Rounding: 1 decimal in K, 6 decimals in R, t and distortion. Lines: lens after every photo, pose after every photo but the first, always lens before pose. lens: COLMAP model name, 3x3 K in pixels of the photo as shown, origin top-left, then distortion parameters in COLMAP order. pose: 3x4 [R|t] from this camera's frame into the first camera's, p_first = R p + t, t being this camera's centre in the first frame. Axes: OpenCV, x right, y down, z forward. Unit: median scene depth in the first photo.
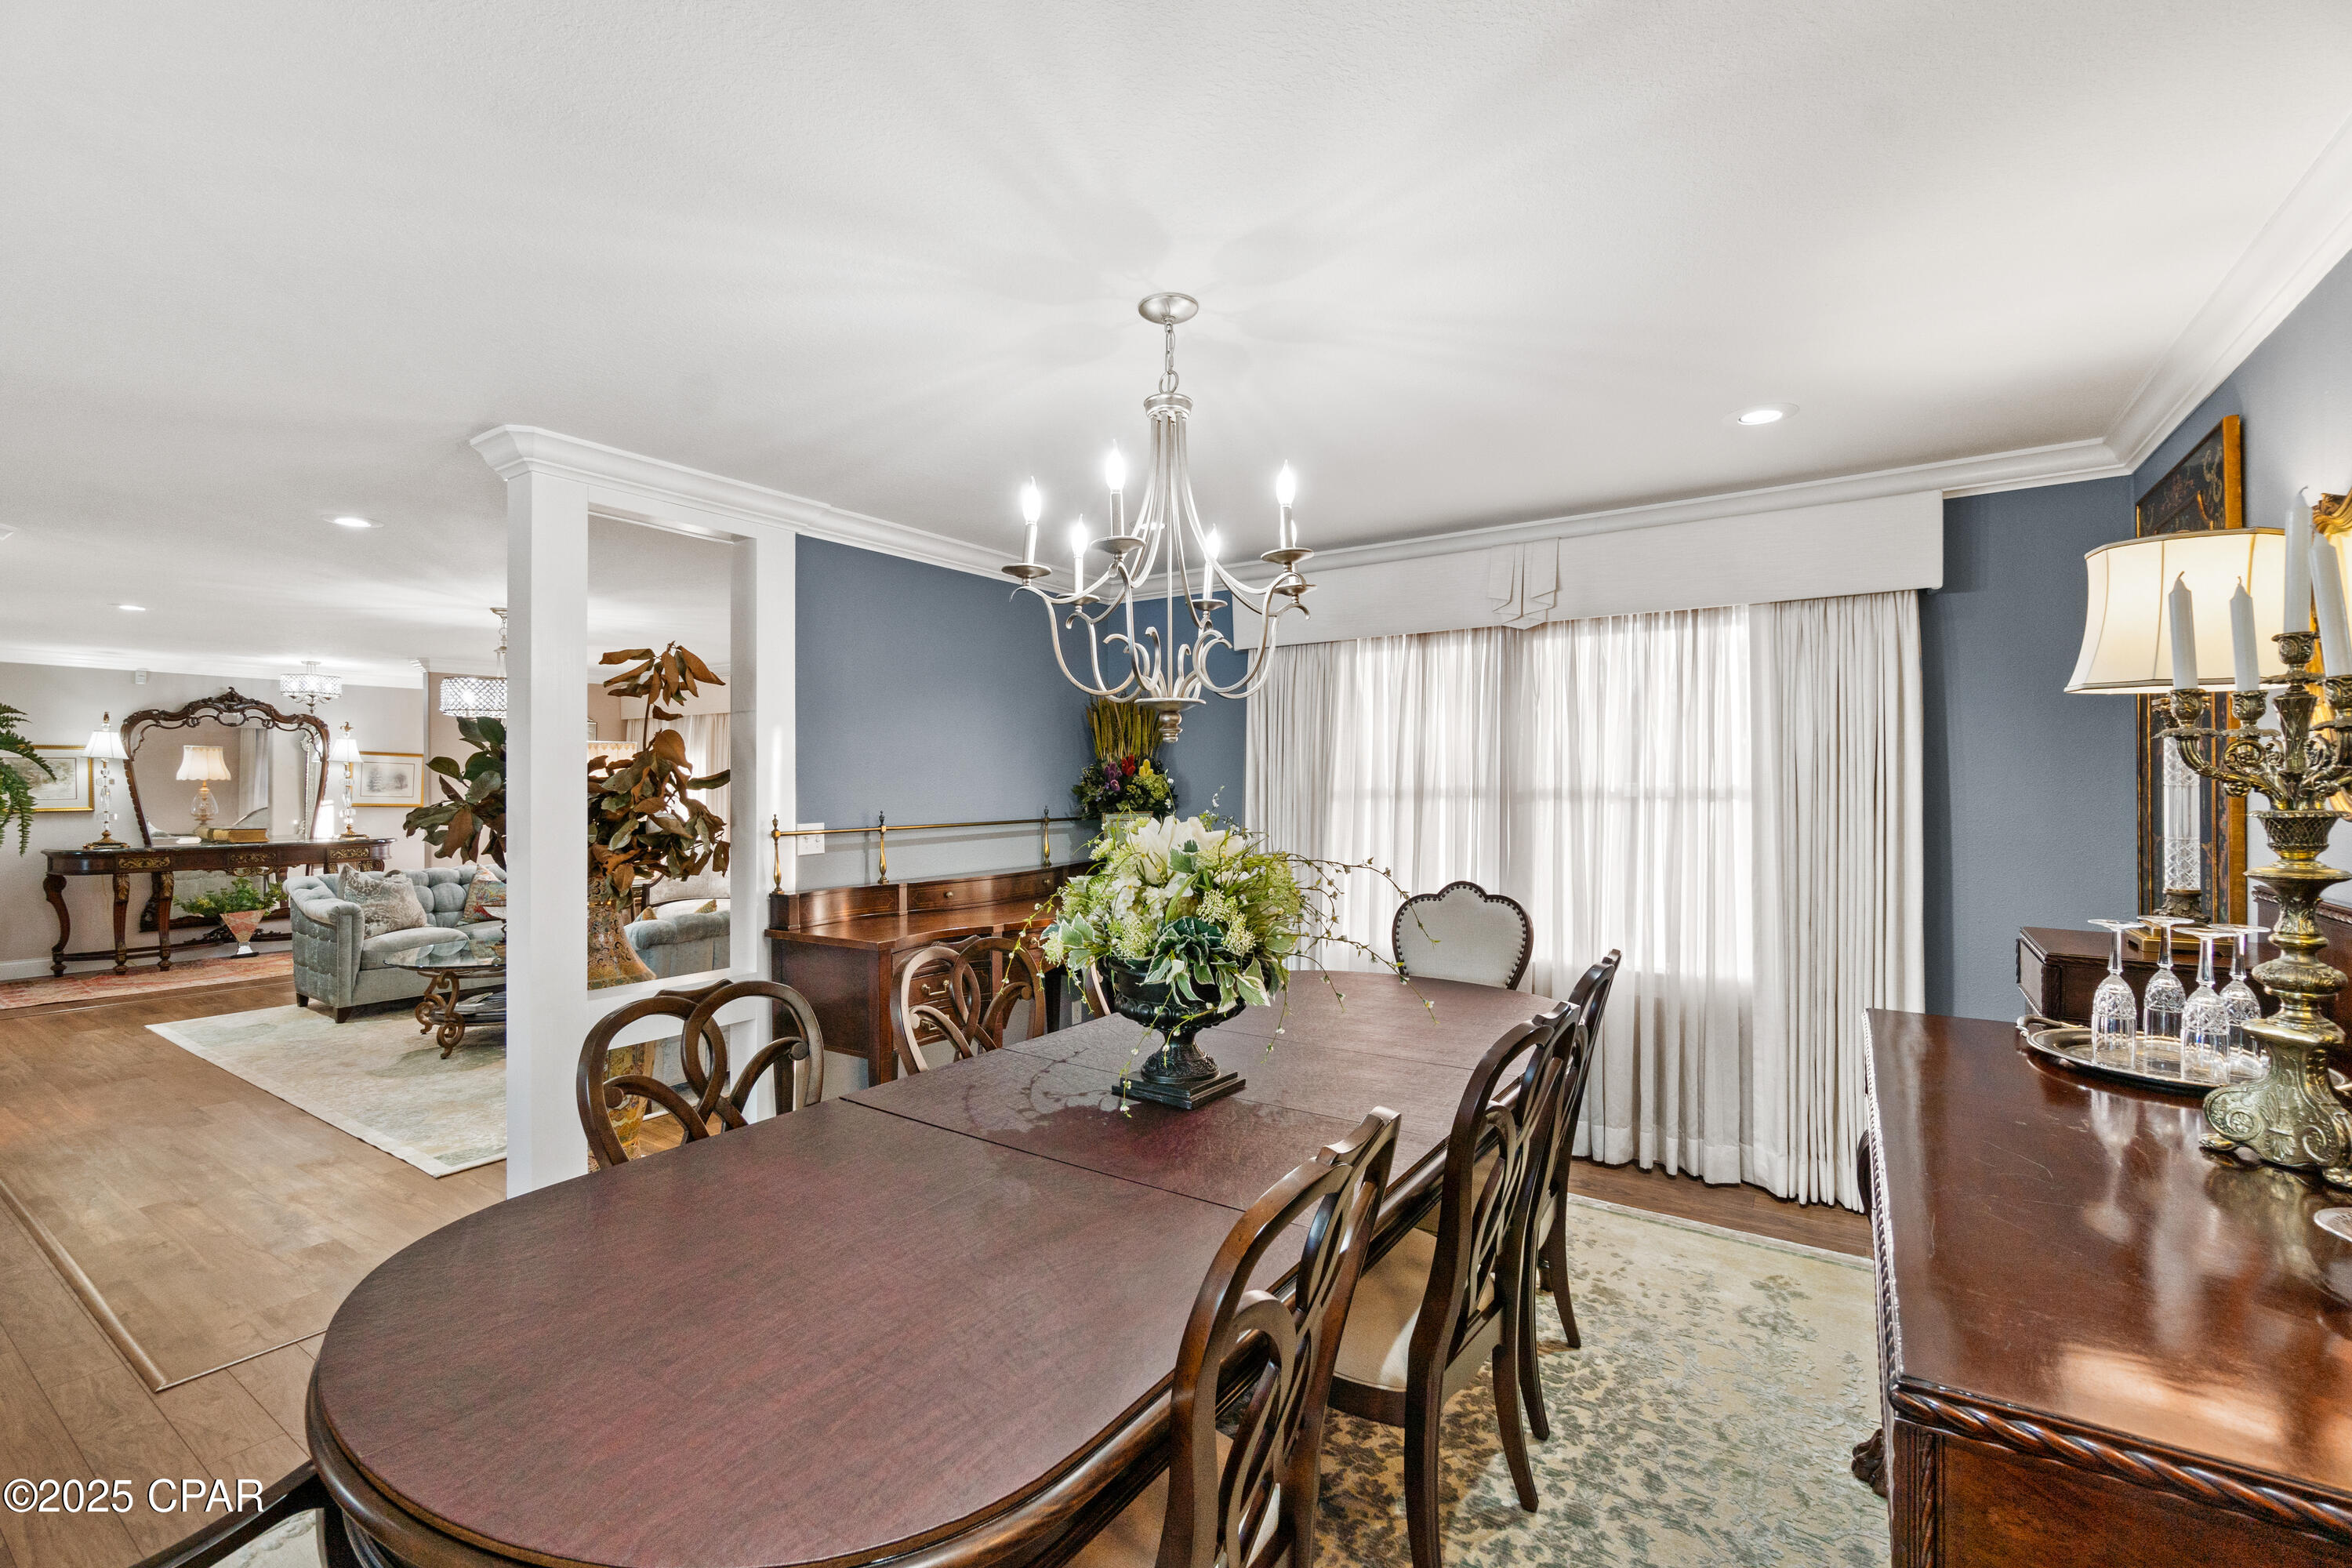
lens RADIAL K [[1017.0, 0, 1160.4], [0, 1017.0, 794.3], [0, 0, 1]] dist [-0.004171, 0.000783]
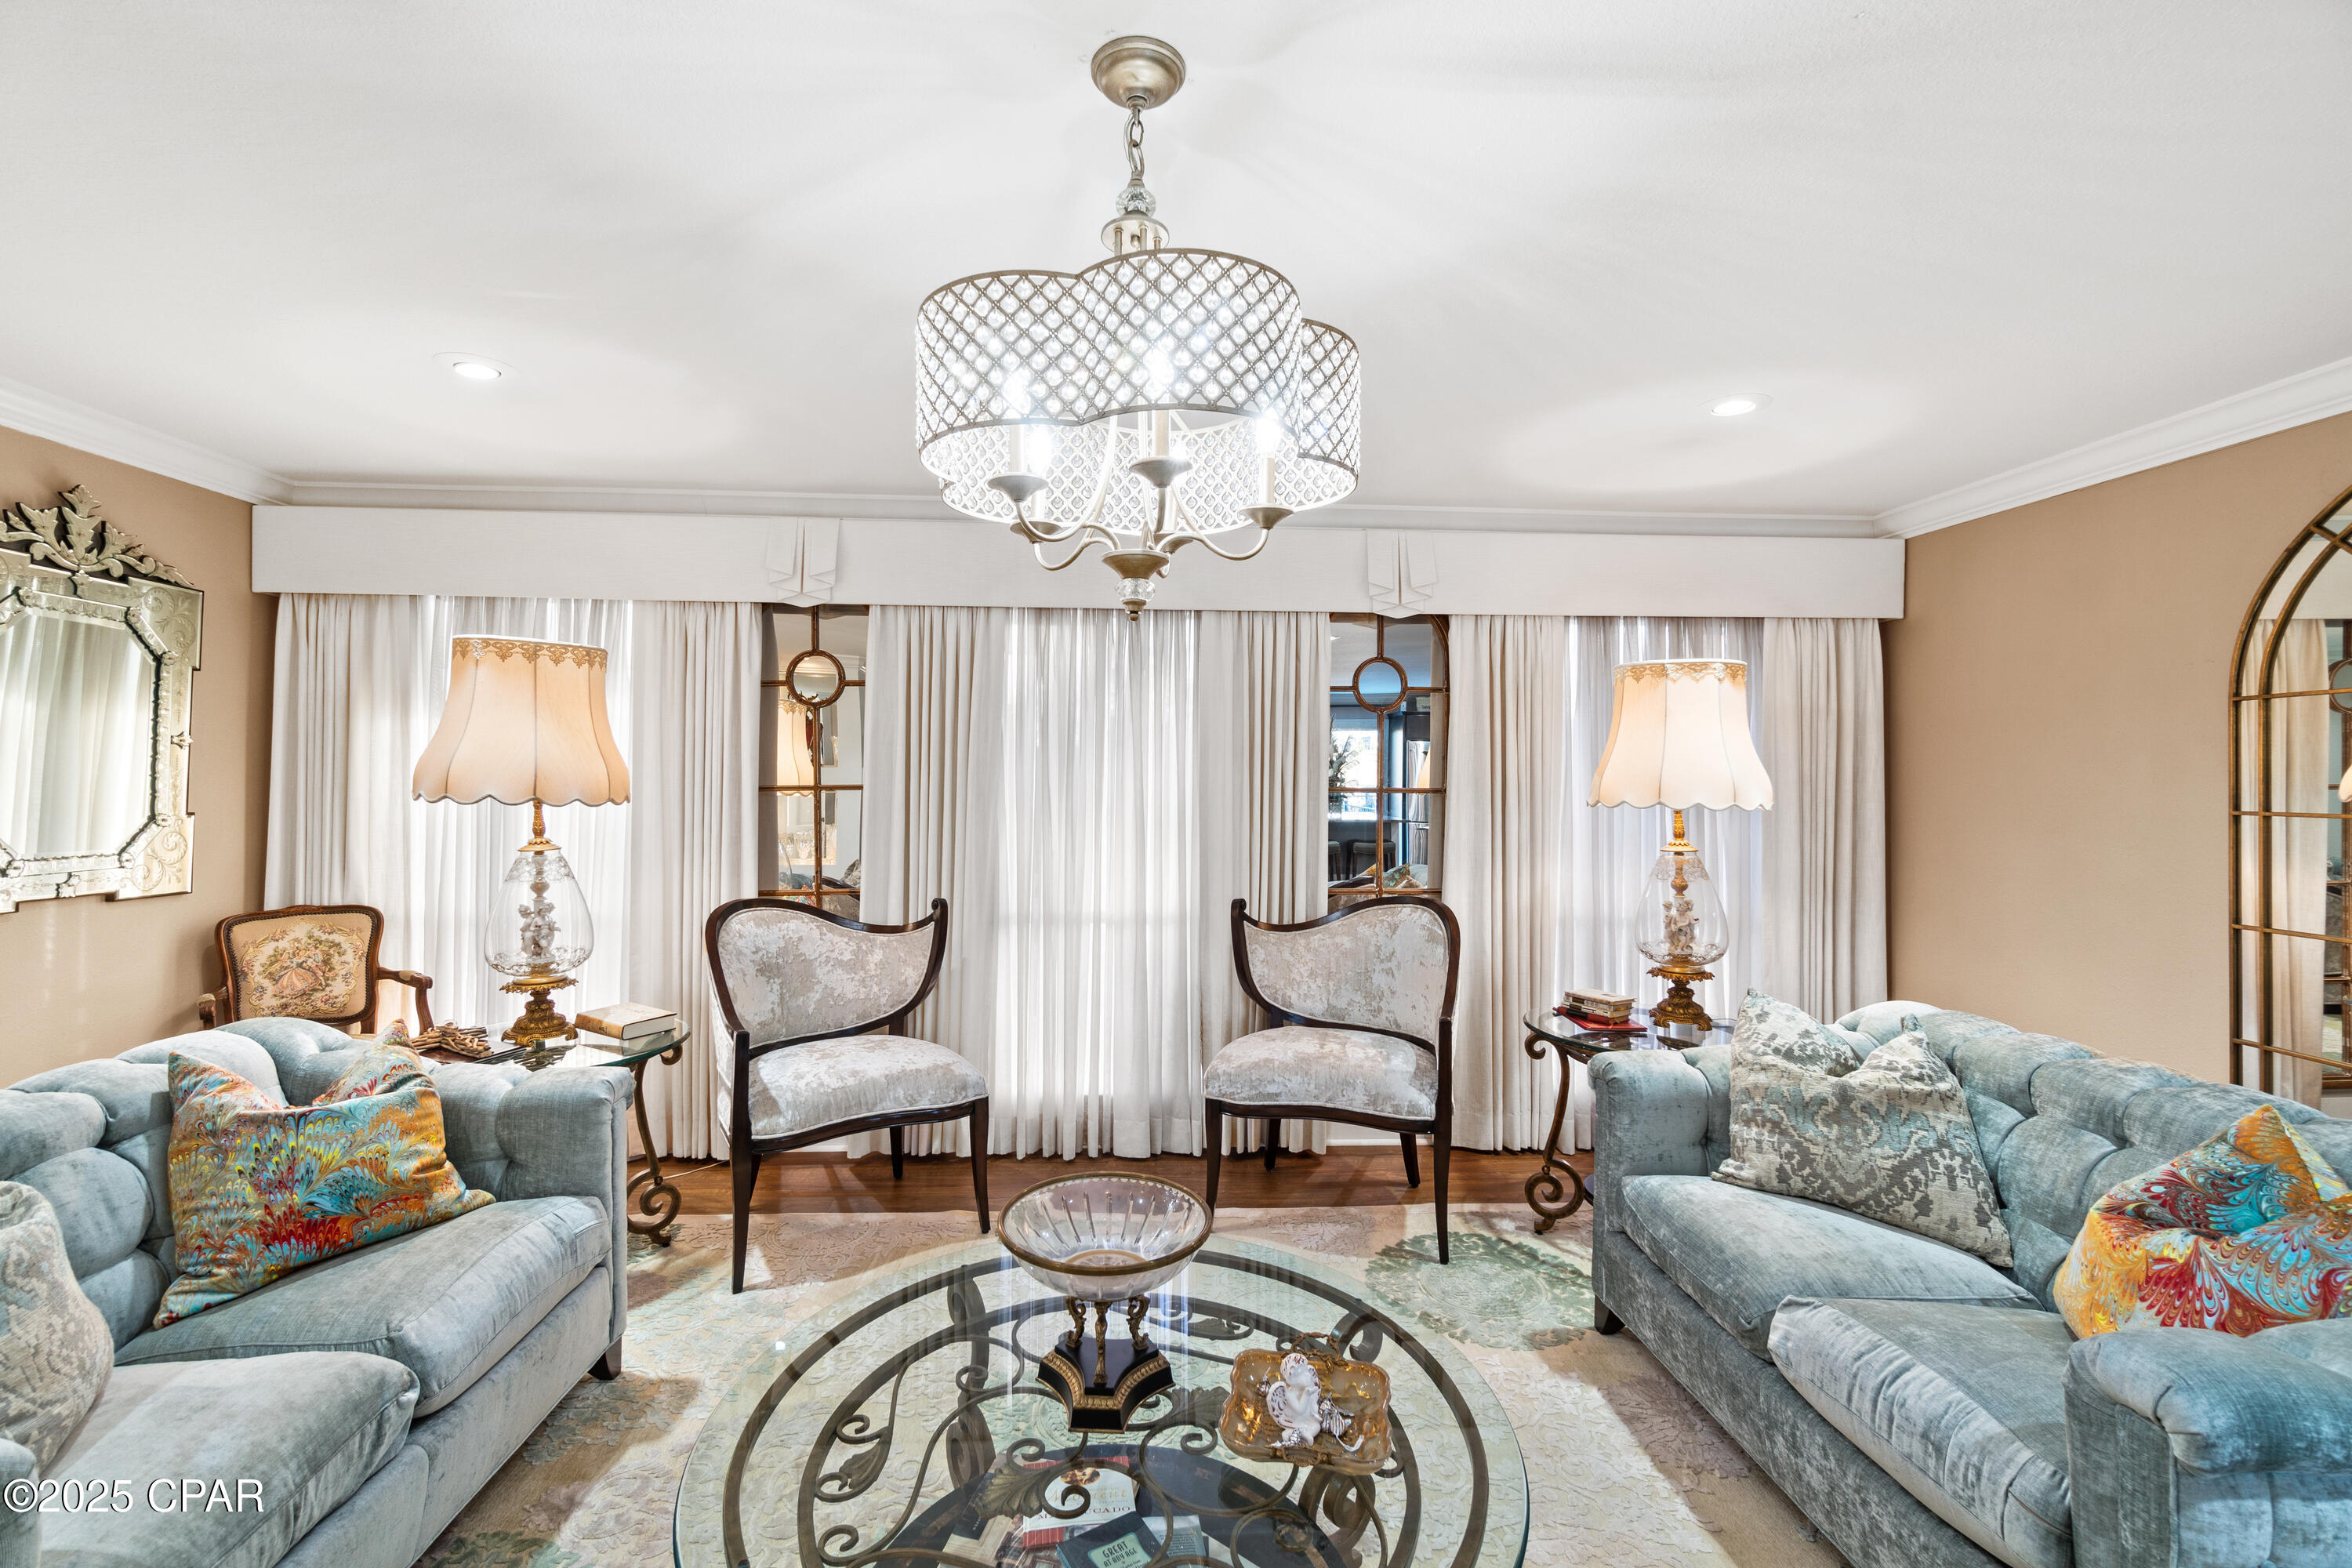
lens RADIAL K [[1017.0, 0, 1169.9], [0, 1017.0, 776.9], [0, 0, 1]] dist [-0.004171, 0.000783]
pose [[0.795919, 0.007963, 0.605351, -0.582644], [-0.004032, 0.999961, -0.007853, -0.002787], [-0.605390, 0.003810, 0.795920, 0.585238]]
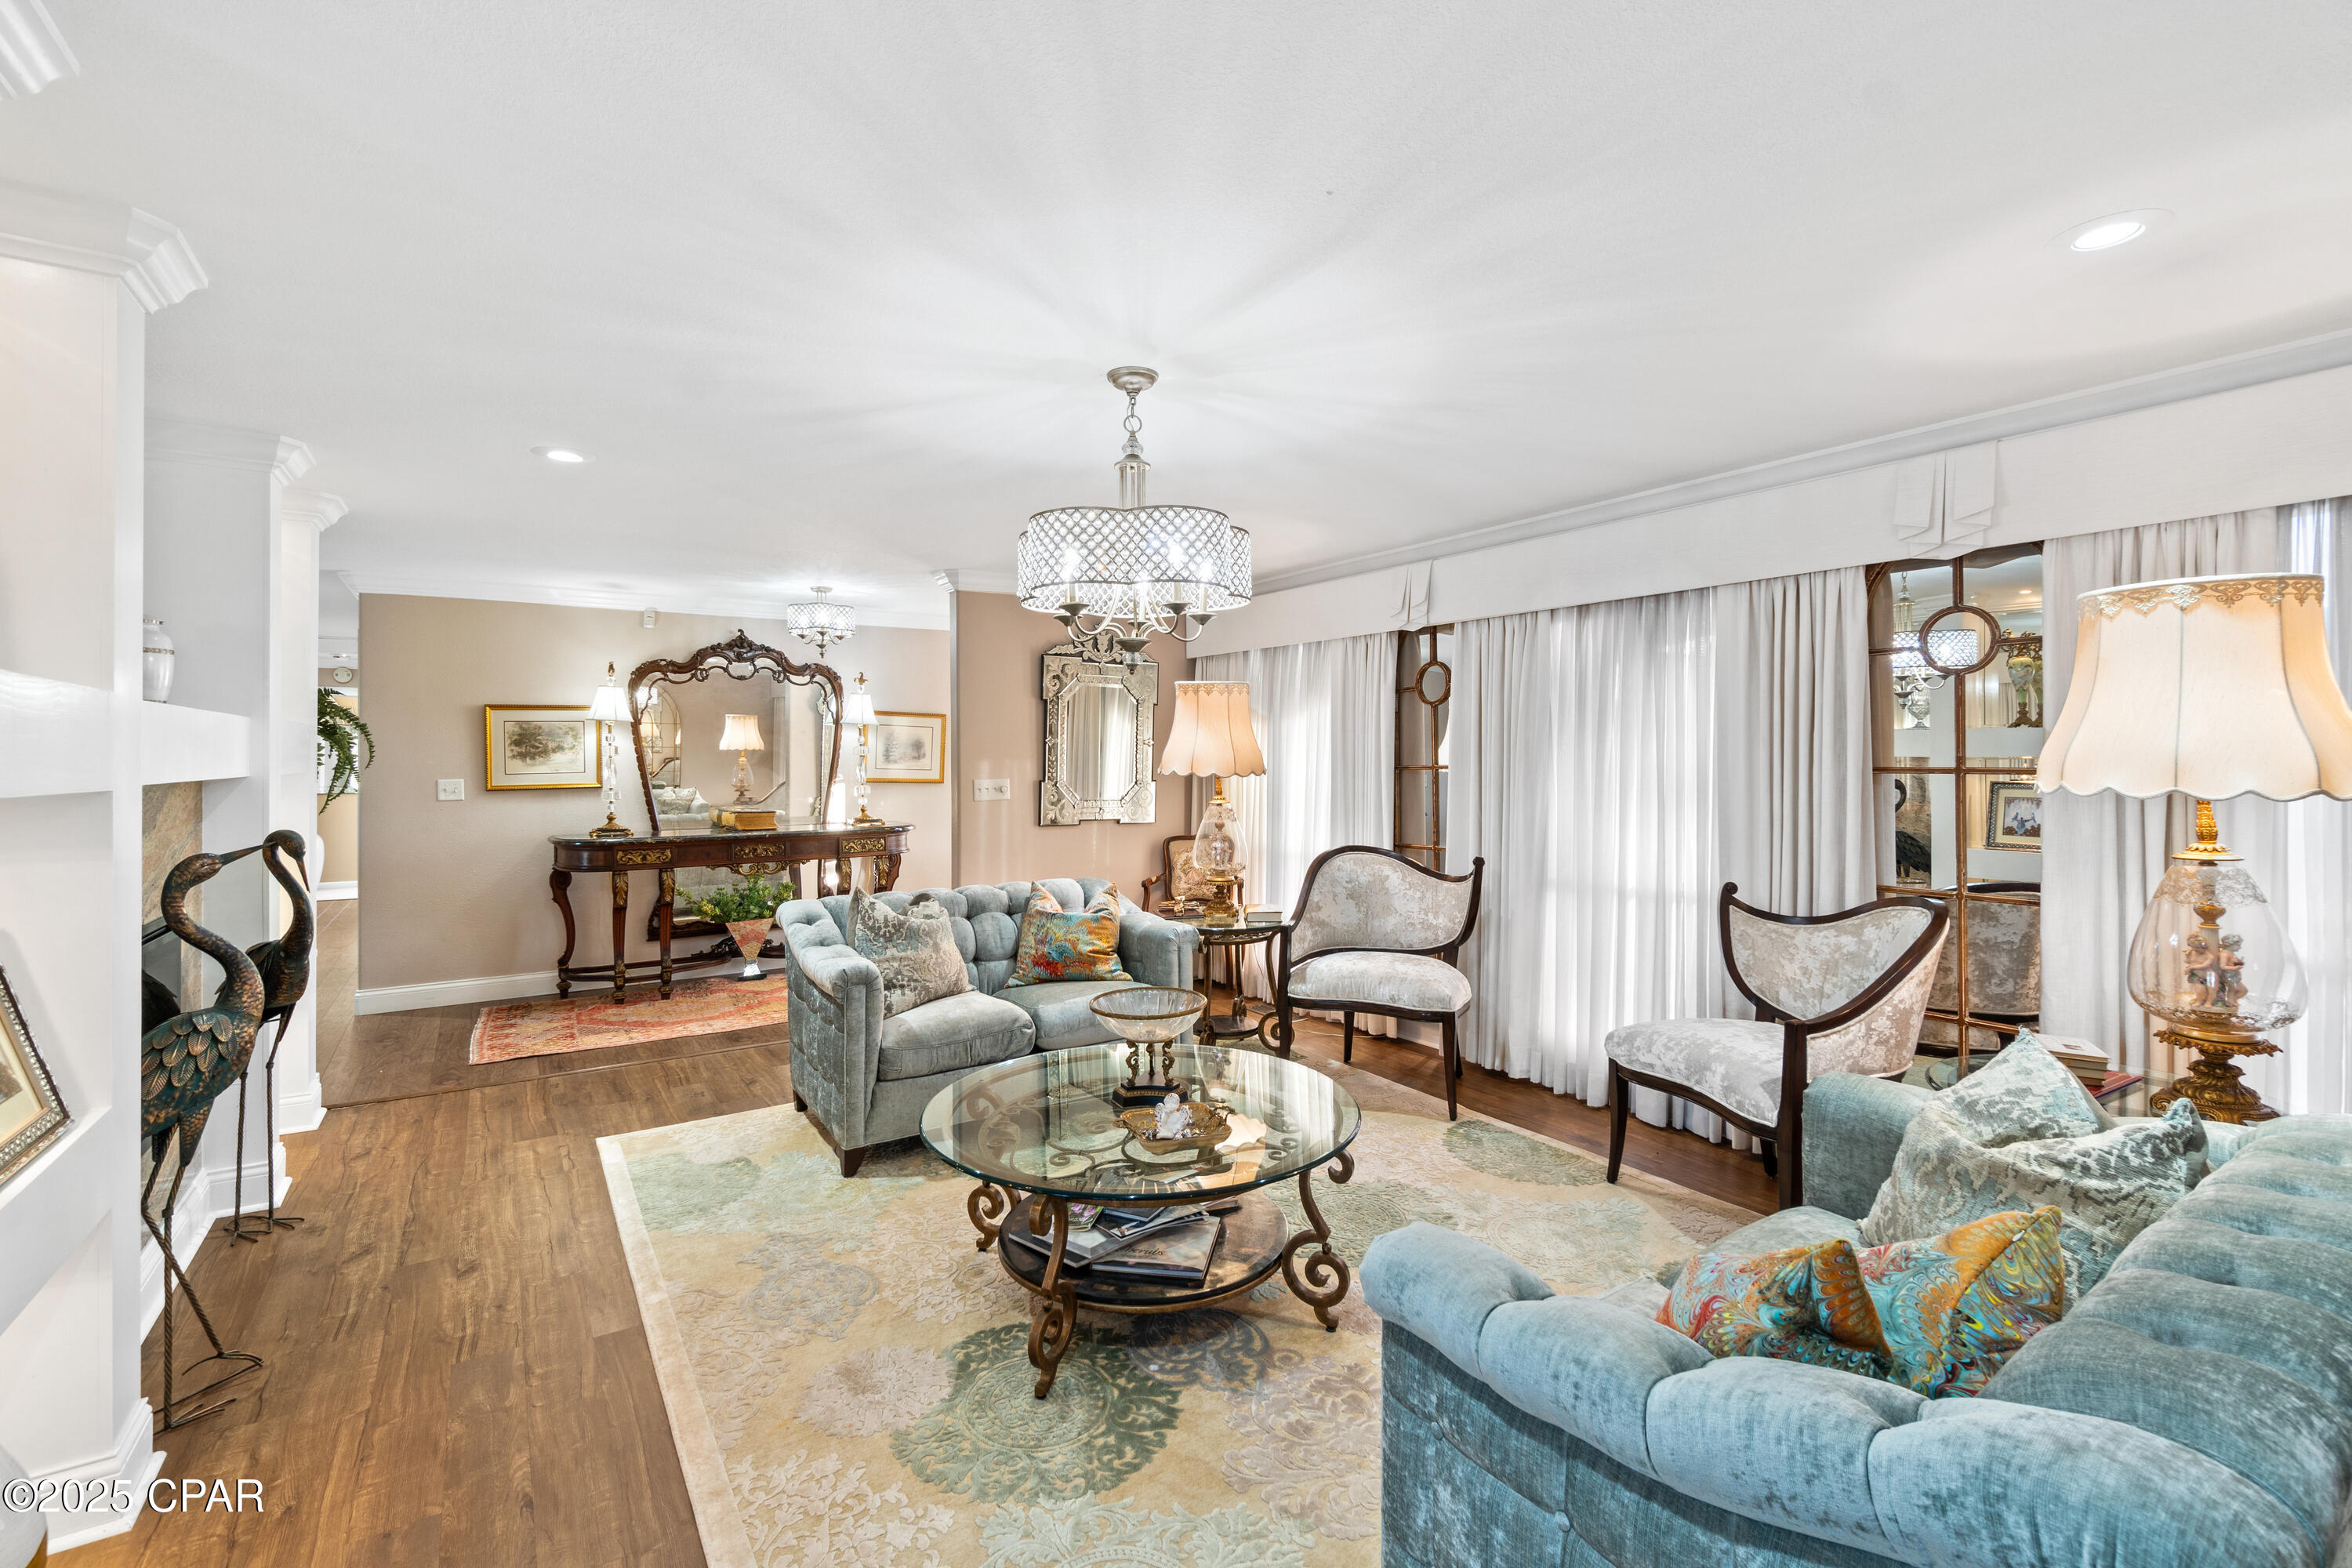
lens RADIAL K [[1017.0, 0, 1162.5], [0, 1017.0, 765.4], [0, 0, 1]] dist [-0.004171, 0.000783]
pose [[0.924806, 0.001815, -0.380436, -0.338943], [-0.001373, 0.999998, 0.001433, -0.002782], [0.380437, -0.000803, 0.924806, 0.426366]]
